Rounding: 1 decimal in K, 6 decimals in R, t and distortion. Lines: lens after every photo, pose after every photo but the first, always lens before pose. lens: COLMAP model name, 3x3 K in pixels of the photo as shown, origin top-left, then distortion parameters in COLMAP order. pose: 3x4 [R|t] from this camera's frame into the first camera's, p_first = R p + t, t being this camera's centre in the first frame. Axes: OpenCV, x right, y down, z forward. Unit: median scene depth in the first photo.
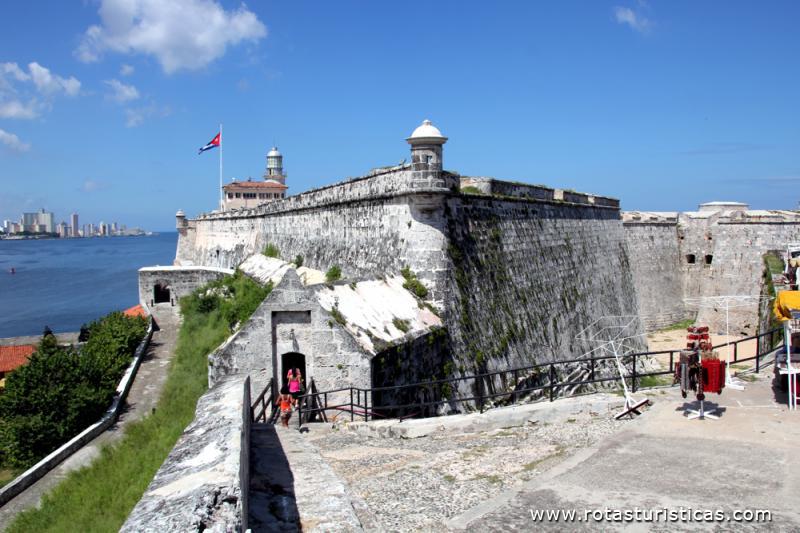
lens RADIAL K [[682.8, 0, 400.5], [0, 682.8, 253.4], [0, 0, 1]] dist [-0.142837, 0.155414]
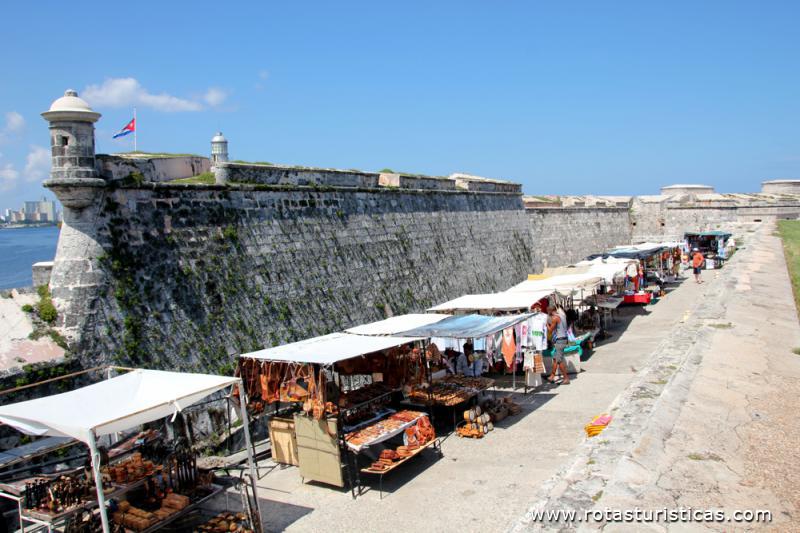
lens RADIAL K [[682.8, 0, 400.8], [0, 682.8, 247.1], [0, 0, 1]] dist [-0.142837, 0.155414]
pose [[0.999871, -0.008705, -0.013484, 0.309750], [0.008886, 0.999871, 0.013367, -0.018820], [0.013365, -0.013485, 0.999820, 0.188035]]
